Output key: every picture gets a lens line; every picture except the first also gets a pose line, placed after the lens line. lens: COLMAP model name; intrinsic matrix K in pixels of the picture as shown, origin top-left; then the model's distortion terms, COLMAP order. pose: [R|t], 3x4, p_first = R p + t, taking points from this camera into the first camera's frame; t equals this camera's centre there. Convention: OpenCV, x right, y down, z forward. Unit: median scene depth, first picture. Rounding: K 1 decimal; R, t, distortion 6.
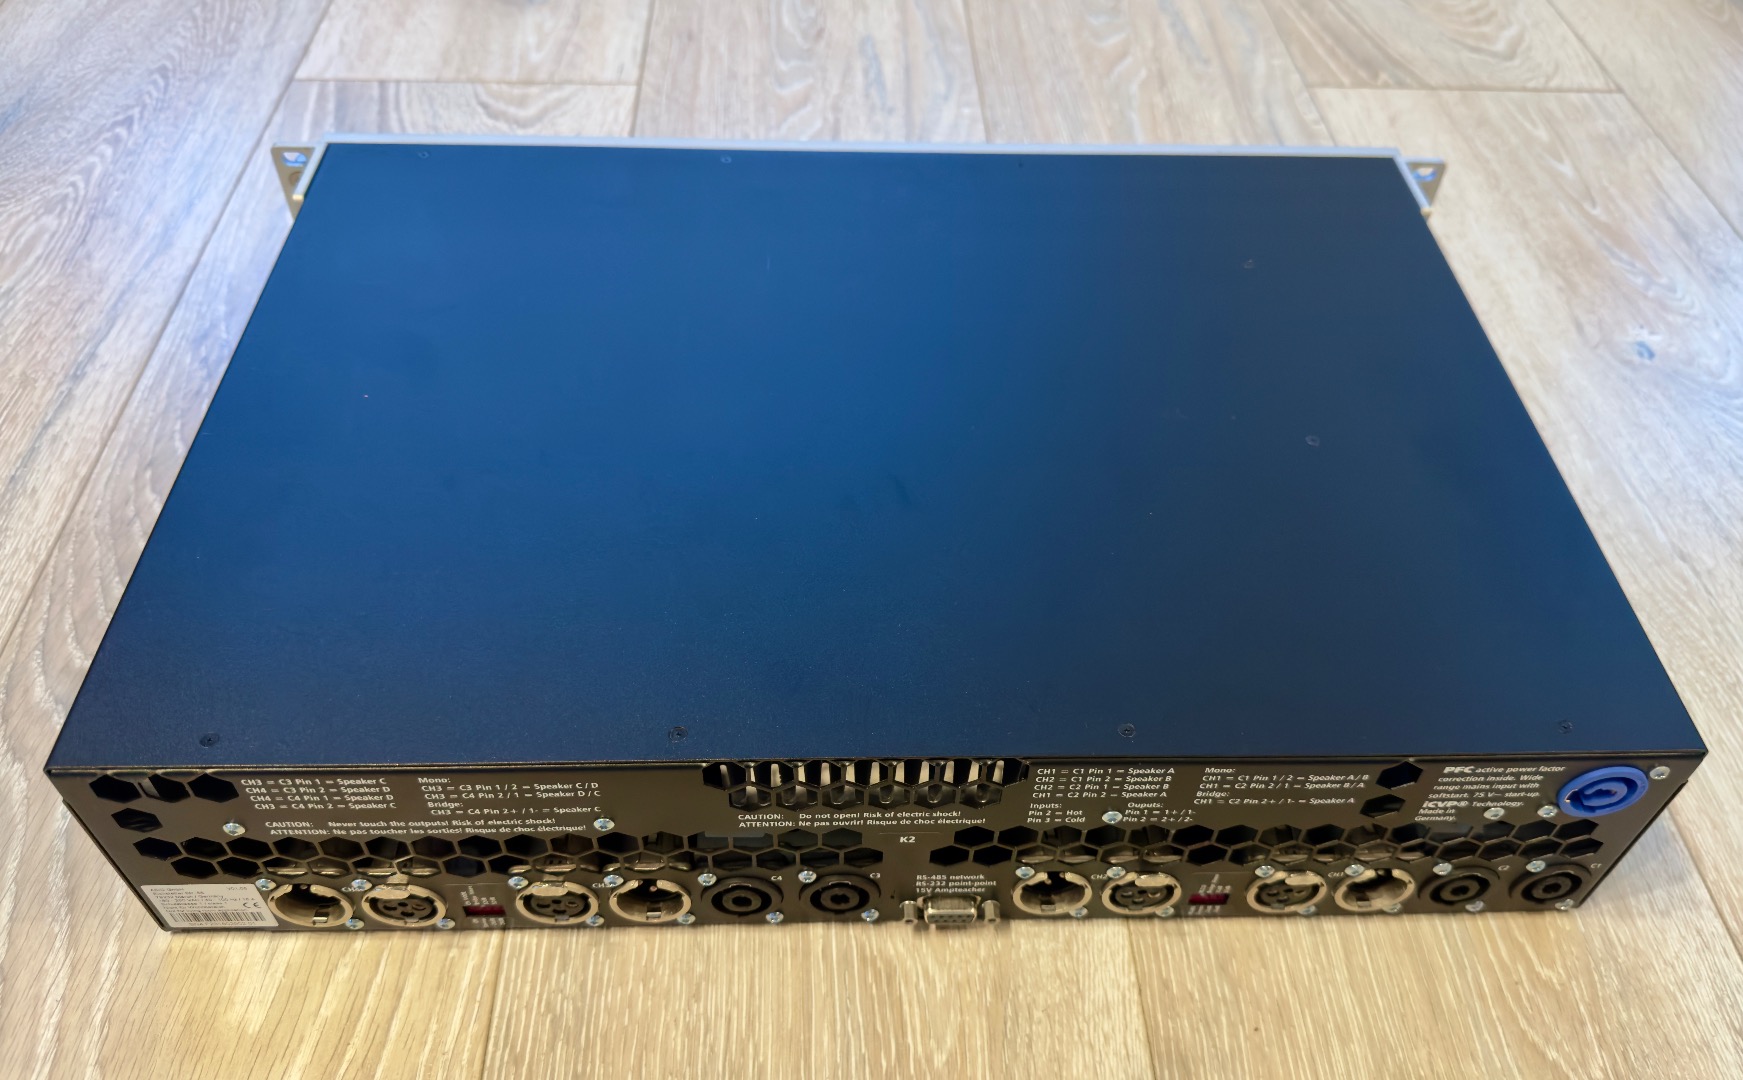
lens RADIAL K [[1326.7, 0, 896.8], [0, 1326.7, 540.0], [0, 0, 1]] dist [0.014623, -0.042568]
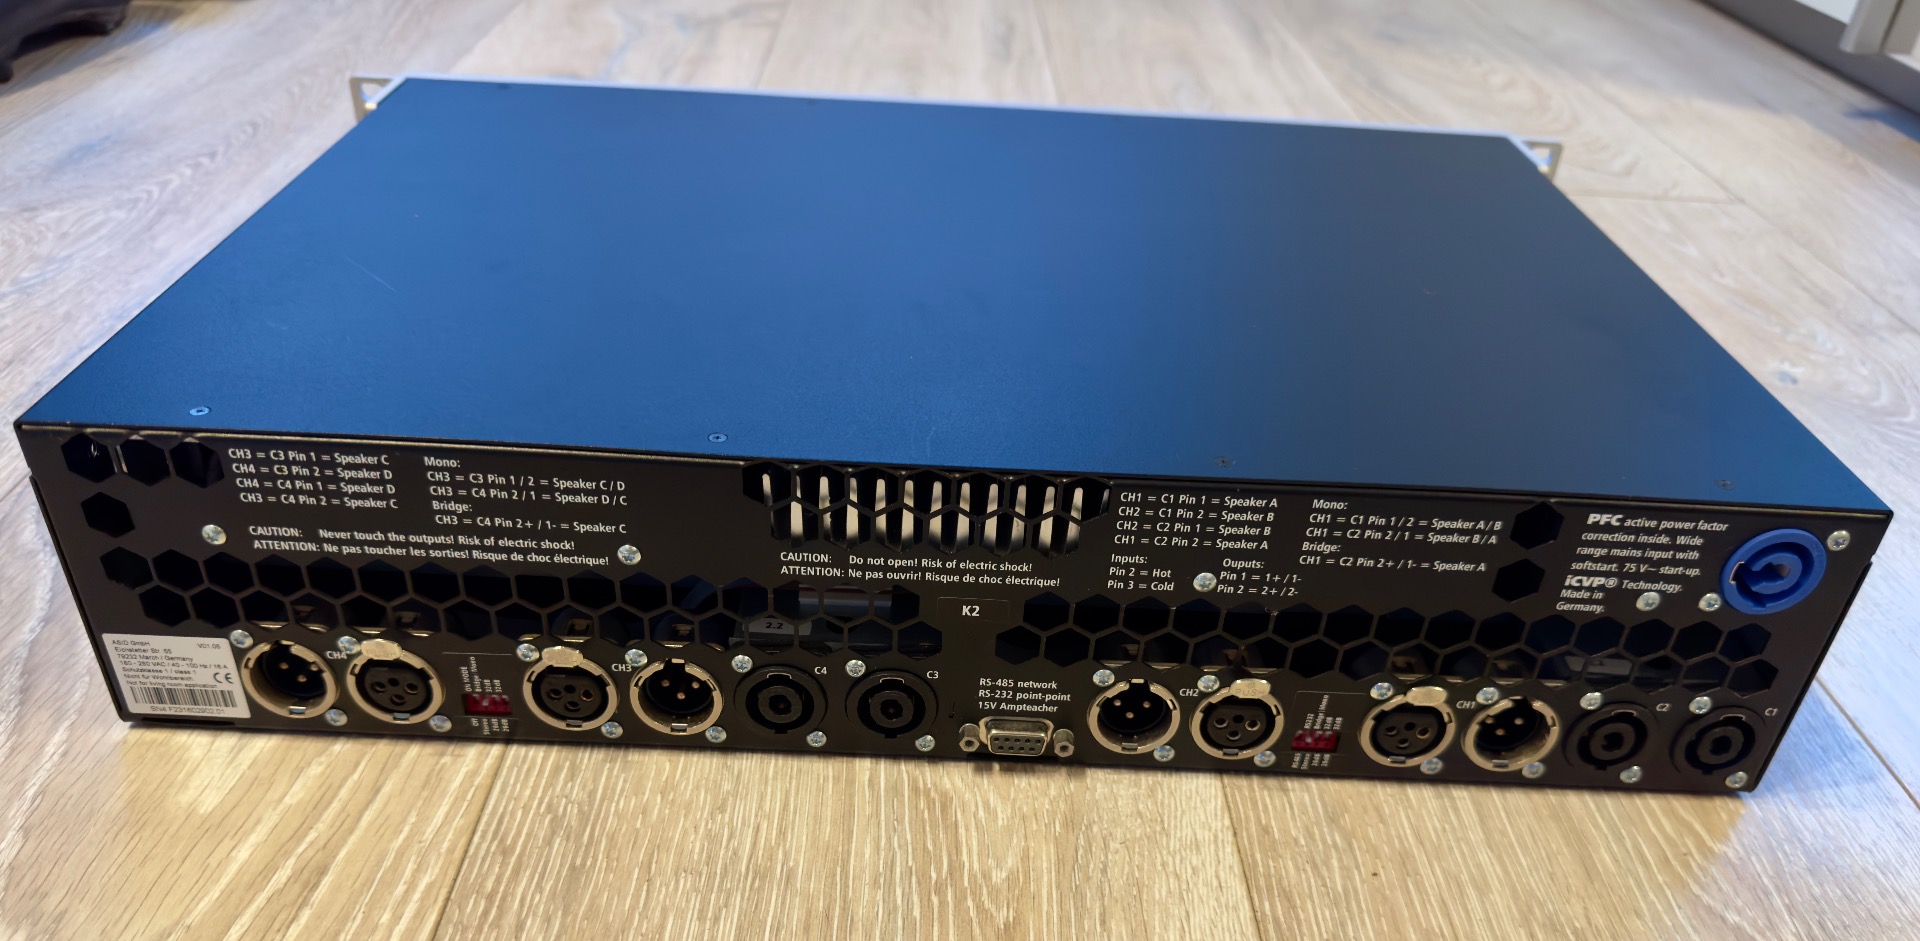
lens RADIAL K [[1397.6, 0, 946.5], [0, 1397.6, 577.4], [0, 0, 1]] dist [0.062430, -0.111434]
pose [[0.998942, 0.035958, -0.028678, 0.011401], [-0.040462, 0.983520, -0.176214, 0.232270], [0.021869, 0.177188, 0.983934, 0.051612]]
